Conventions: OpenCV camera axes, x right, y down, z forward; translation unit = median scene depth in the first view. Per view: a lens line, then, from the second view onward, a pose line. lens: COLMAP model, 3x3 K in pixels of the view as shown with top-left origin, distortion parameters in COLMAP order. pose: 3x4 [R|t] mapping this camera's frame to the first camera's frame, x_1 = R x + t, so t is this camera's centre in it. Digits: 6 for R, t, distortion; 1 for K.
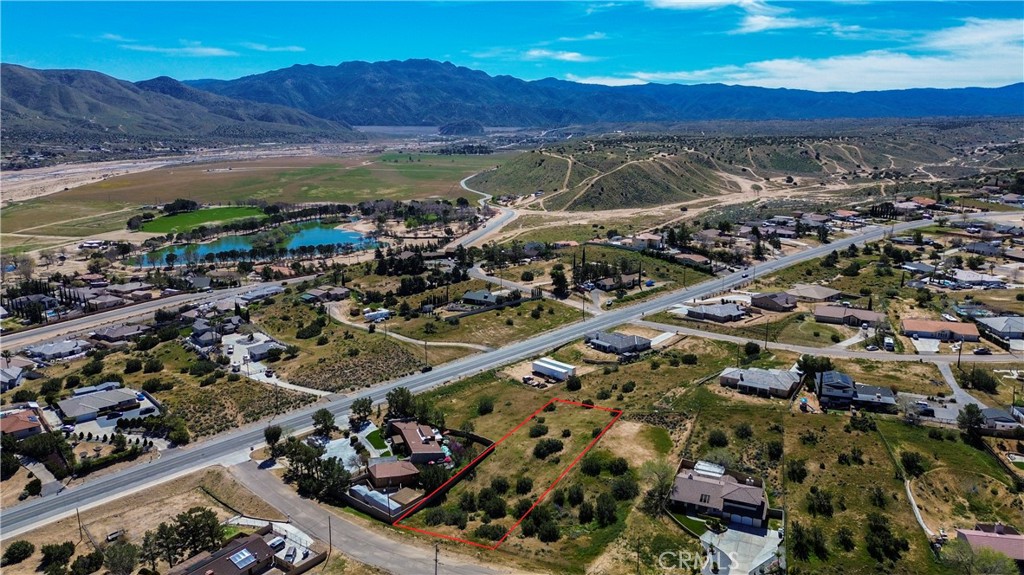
lens RADIAL K [[725.2, 0, 513.5], [0, 725.2, 290.6], [0, 0, 1]] dist [0.070818, -0.064669]
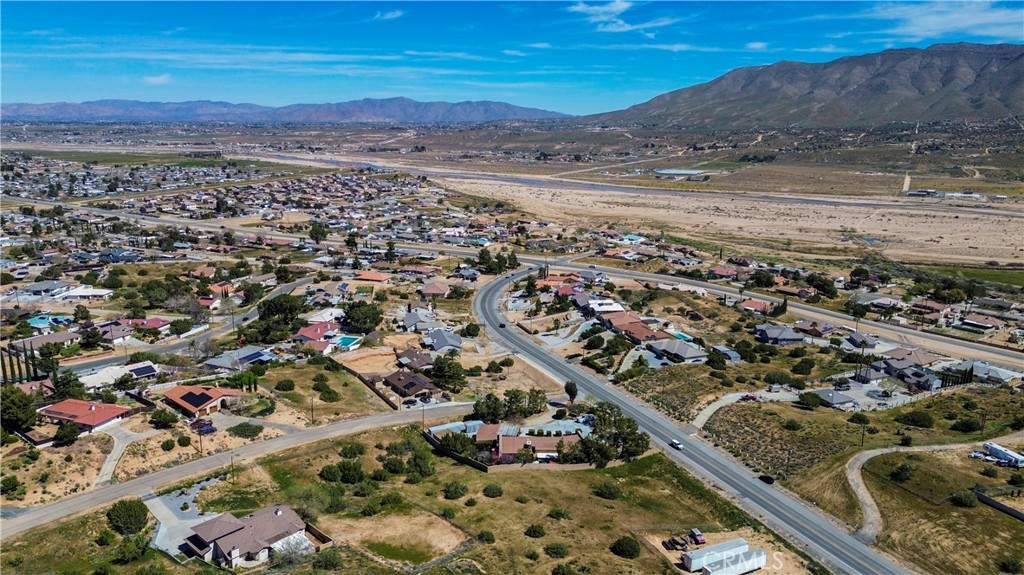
lens RADIAL K [[725.2, 0, 513.1], [0, 725.2, 289.5], [0, 0, 1]] dist [0.070818, -0.064669]
pose [[-0.342278, 0.212556, -0.915241, 0.218486], [-0.221911, 0.928233, 0.298562, -0.083835], [0.913018, 0.305294, -0.270545, 0.334635]]
